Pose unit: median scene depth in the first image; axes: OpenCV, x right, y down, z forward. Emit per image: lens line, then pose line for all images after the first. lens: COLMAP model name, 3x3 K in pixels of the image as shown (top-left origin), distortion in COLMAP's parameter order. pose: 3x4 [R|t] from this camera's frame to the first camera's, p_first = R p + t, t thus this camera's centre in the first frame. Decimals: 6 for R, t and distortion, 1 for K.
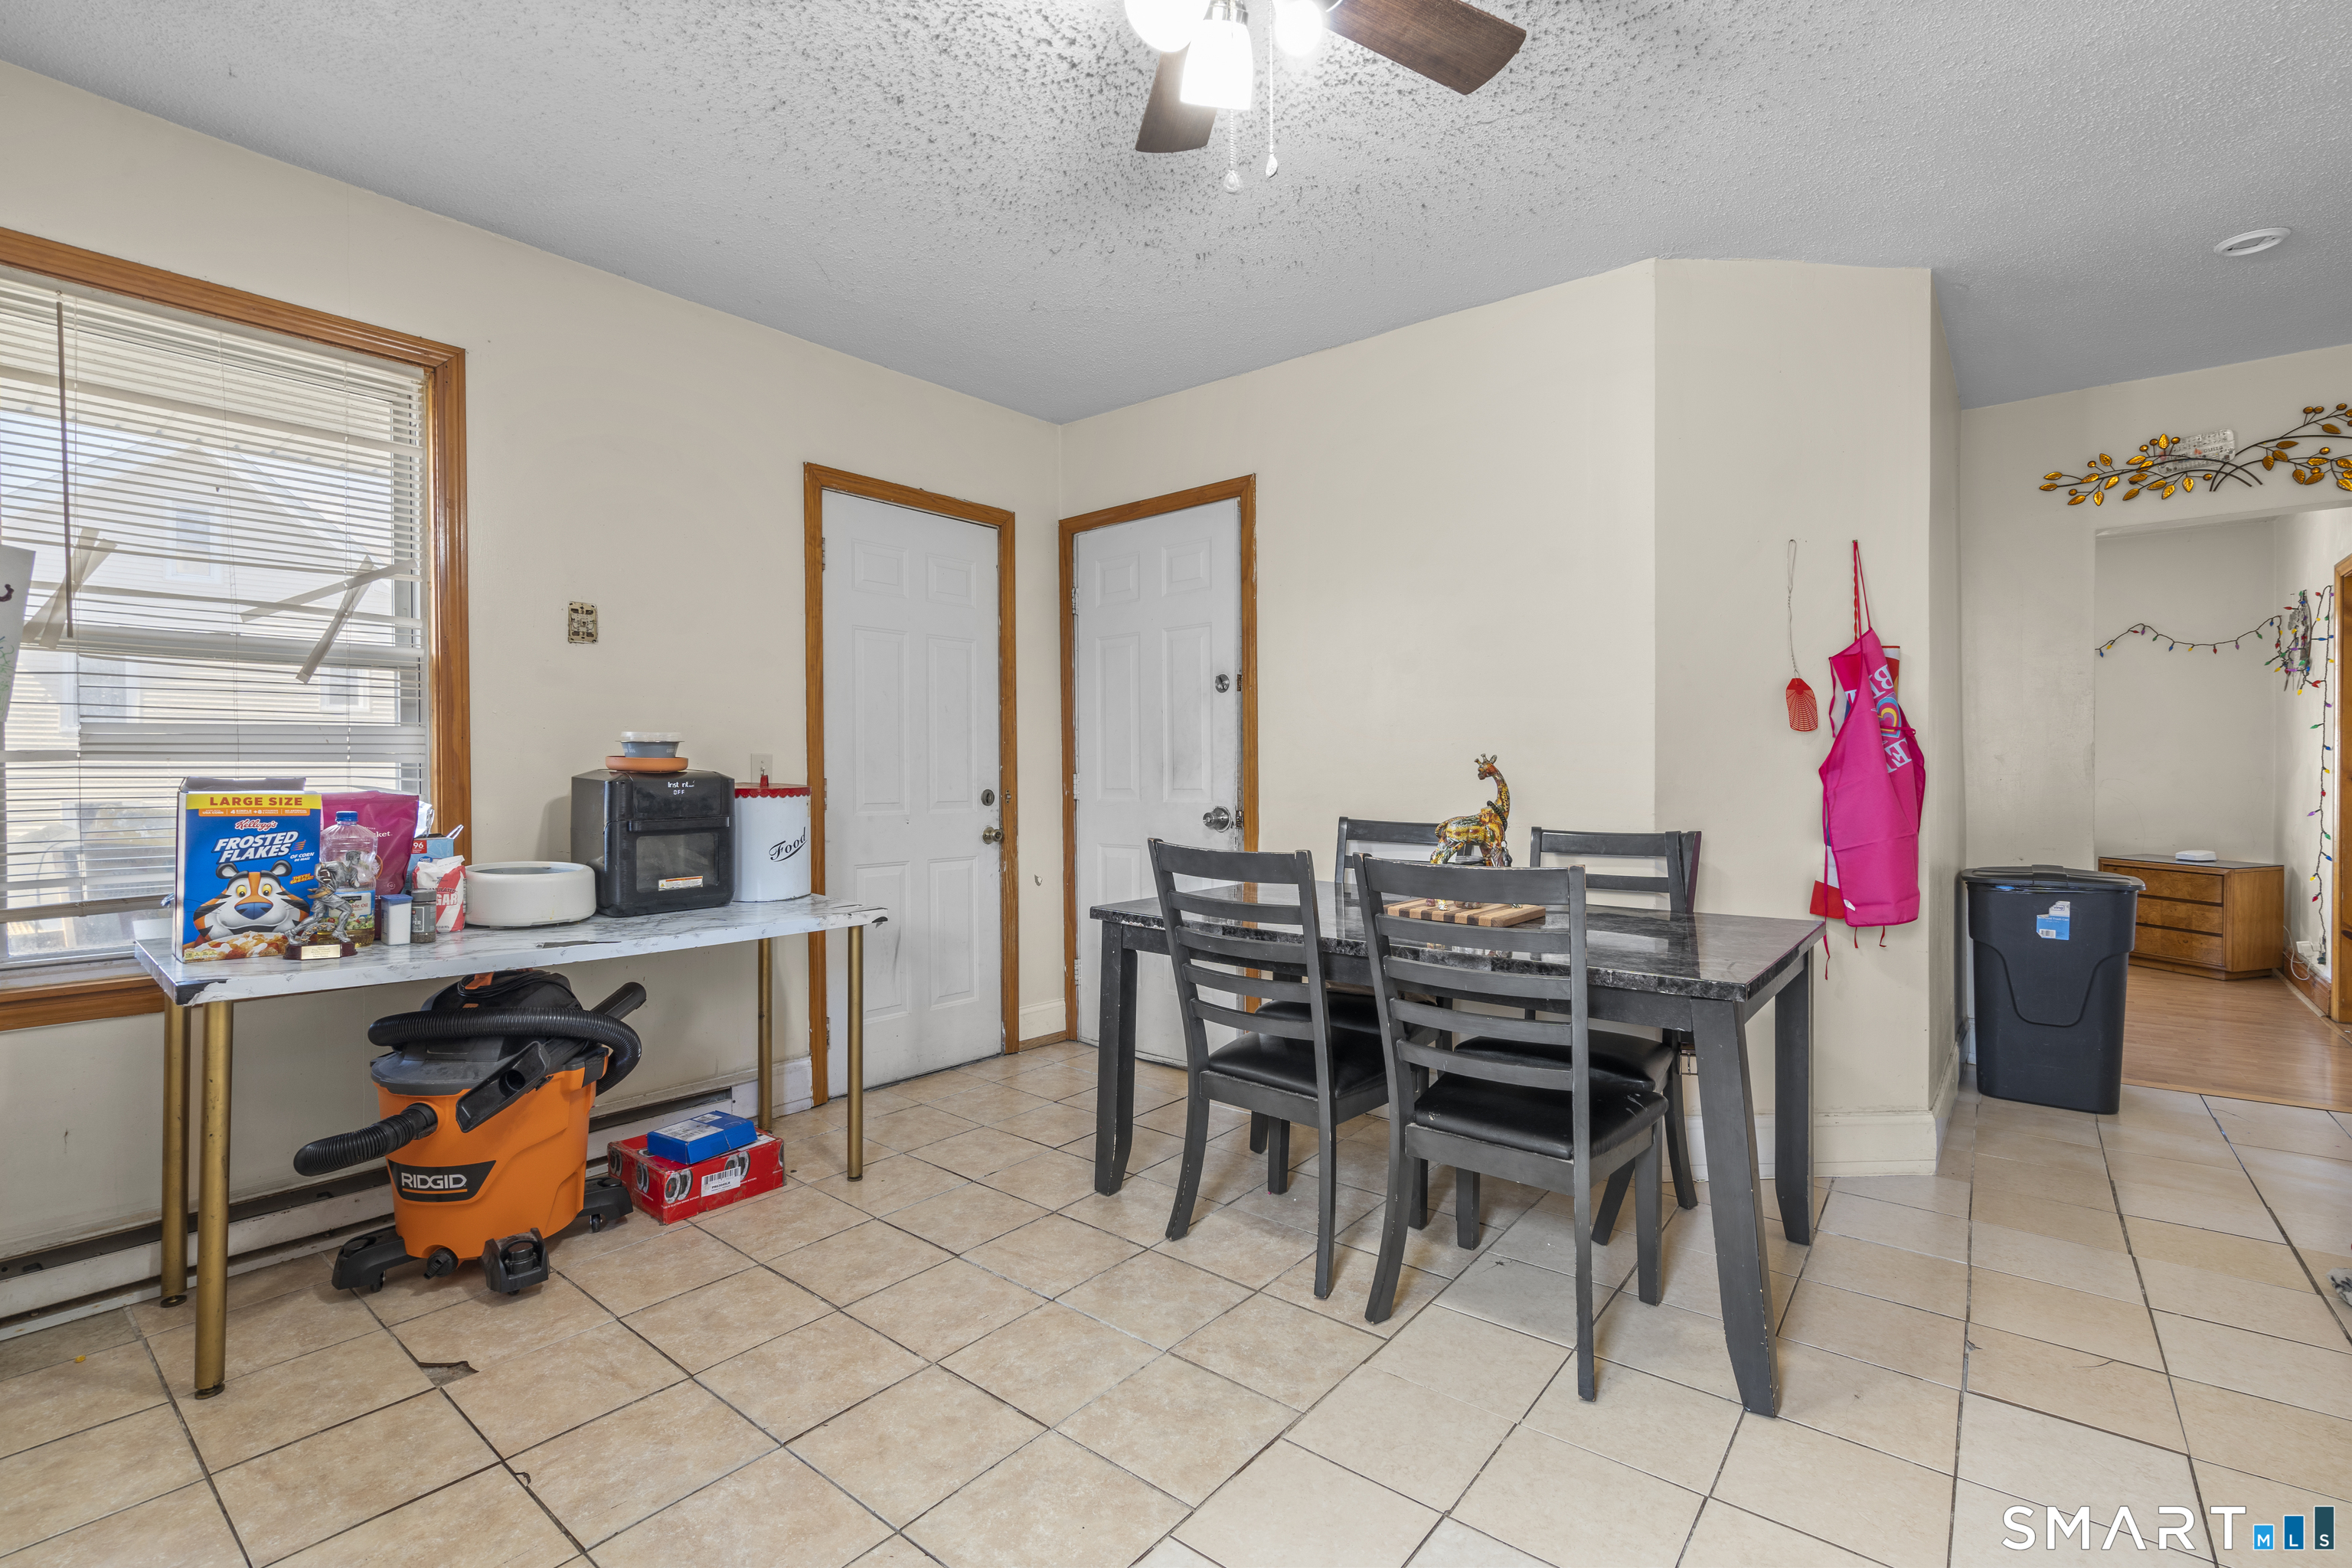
lens RADIAL K [[1055.9, 0, 1172.2], [0, 1055.9, 777.9], [0, 0, 1]] dist [-0.004304, 0.003016]
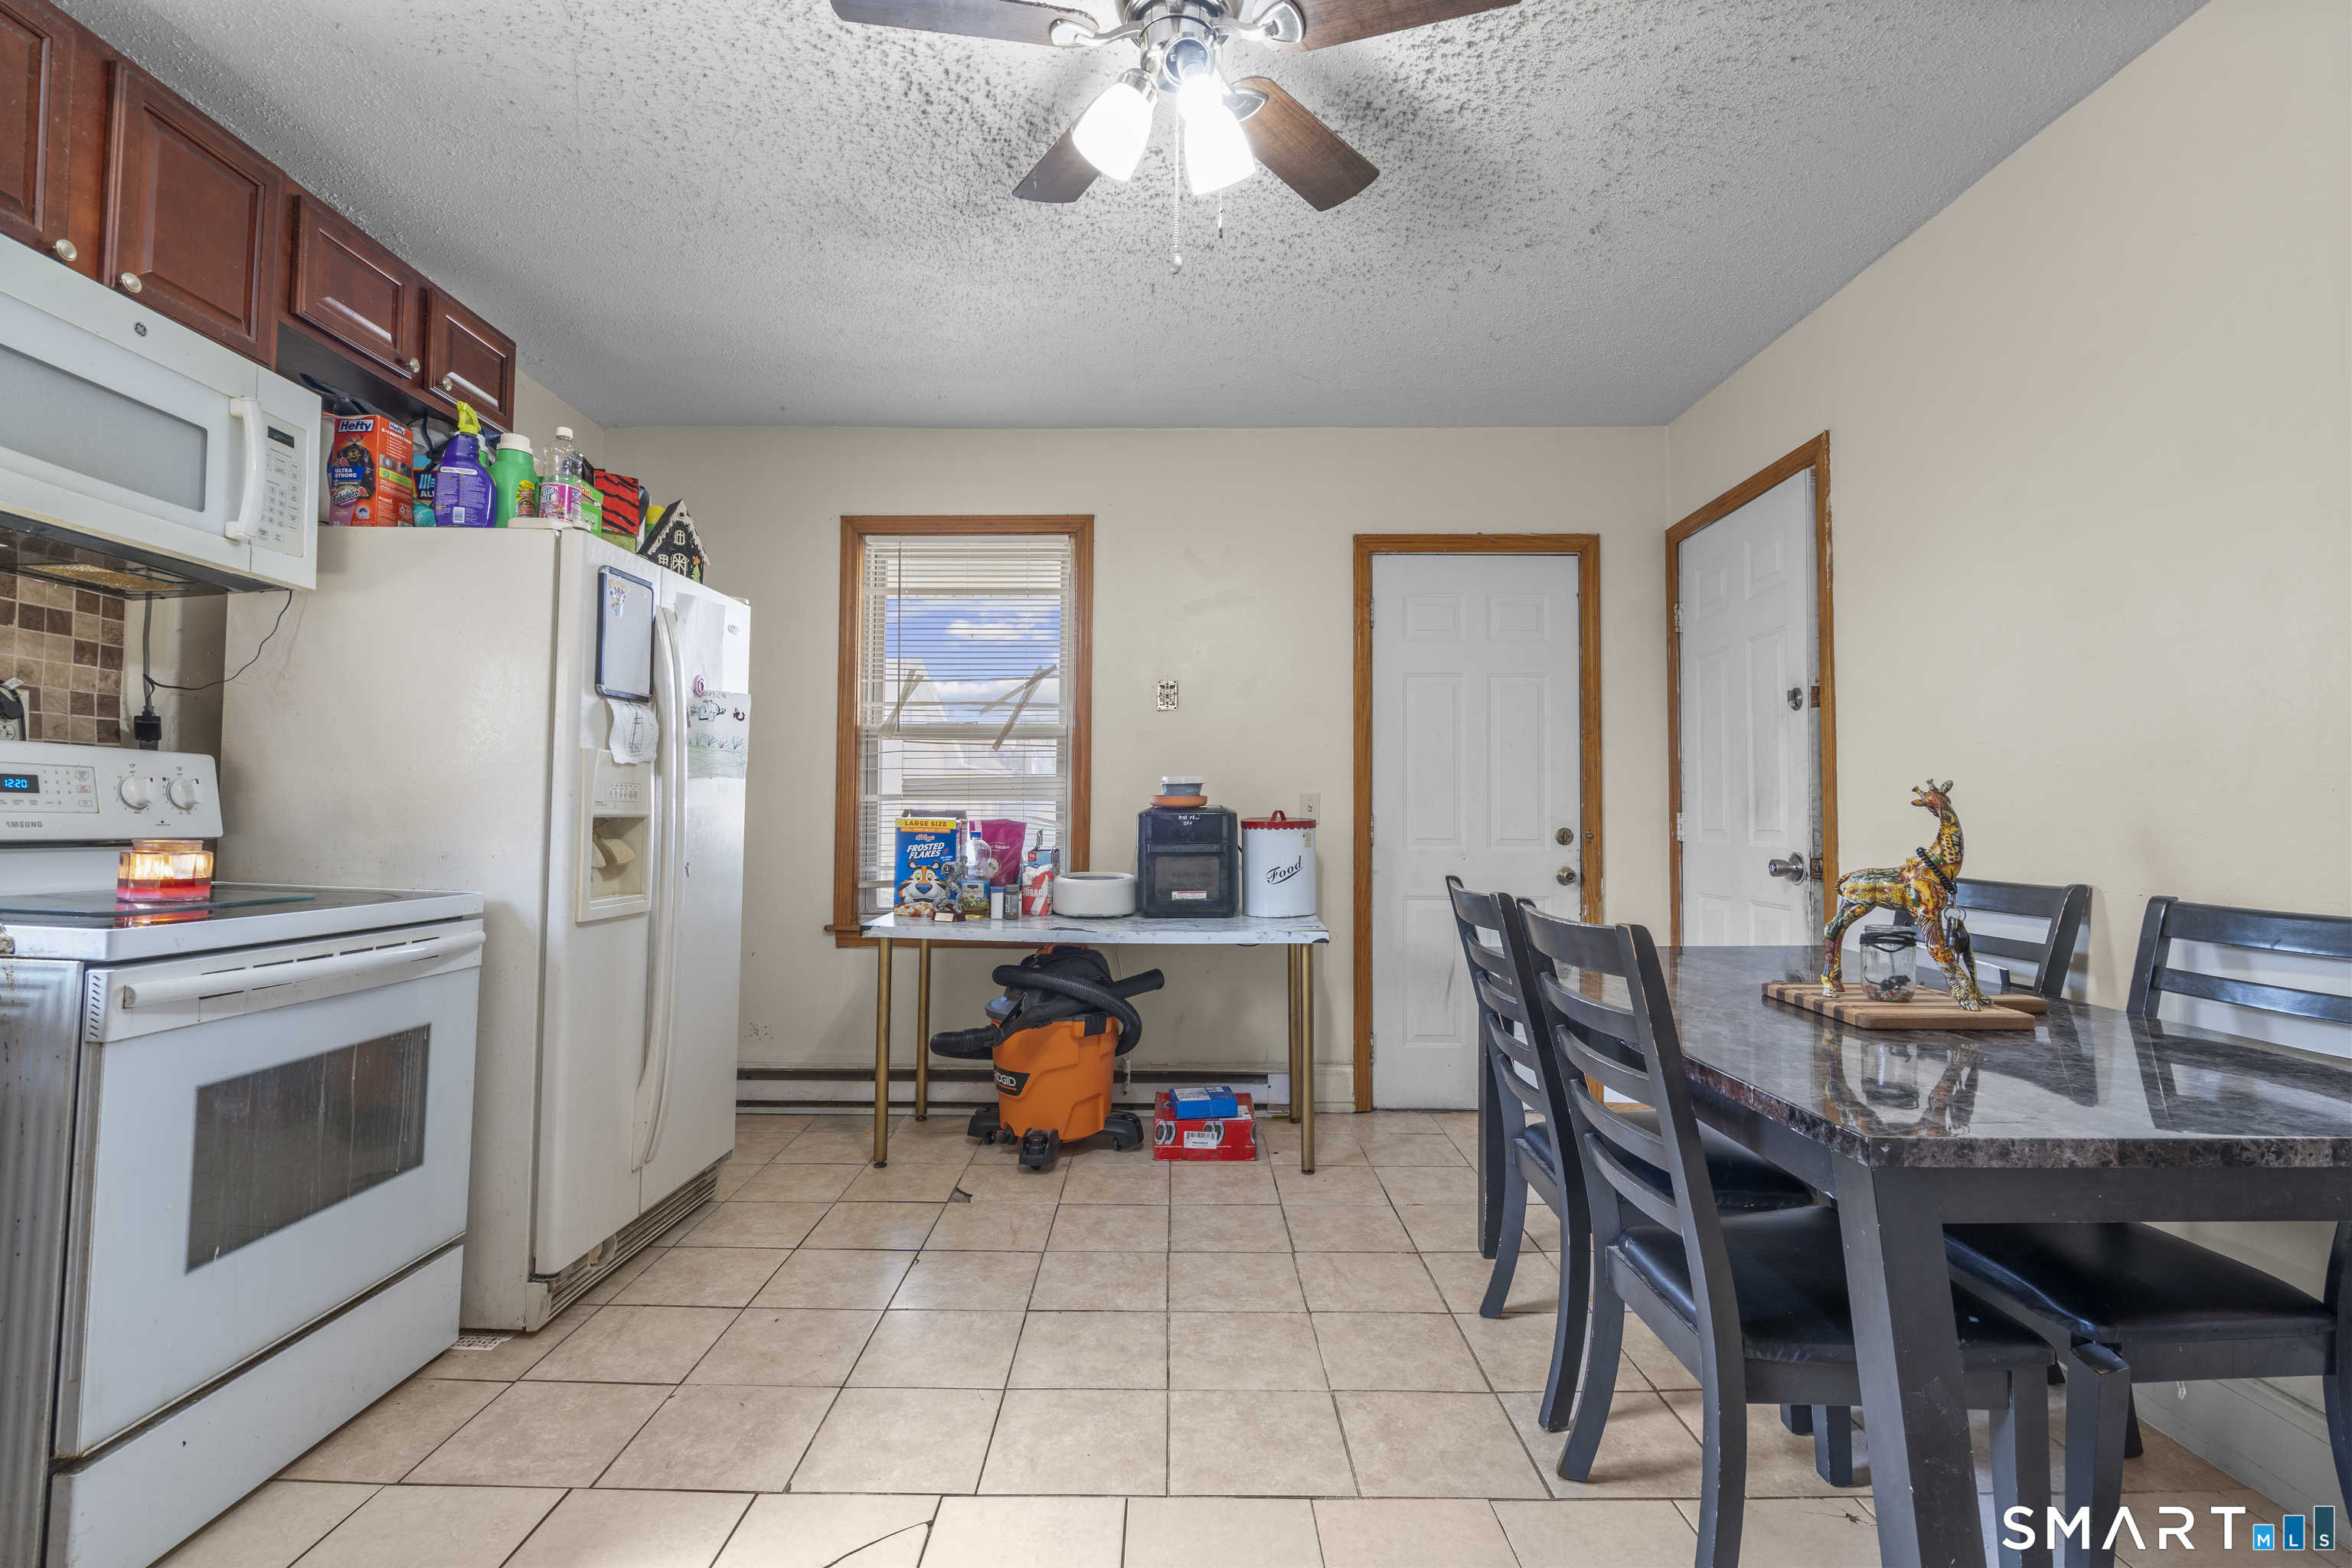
lens RADIAL K [[1055.9, 0, 1177.6], [0, 1055.9, 777.1], [0, 0, 1]] dist [-0.004304, 0.003016]
pose [[0.632364, -0.023196, -0.774324, 0.531630], [-0.009504, 0.999244, -0.037696, 0.006361], [0.774613, 0.031197, 0.631666, 0.192267]]
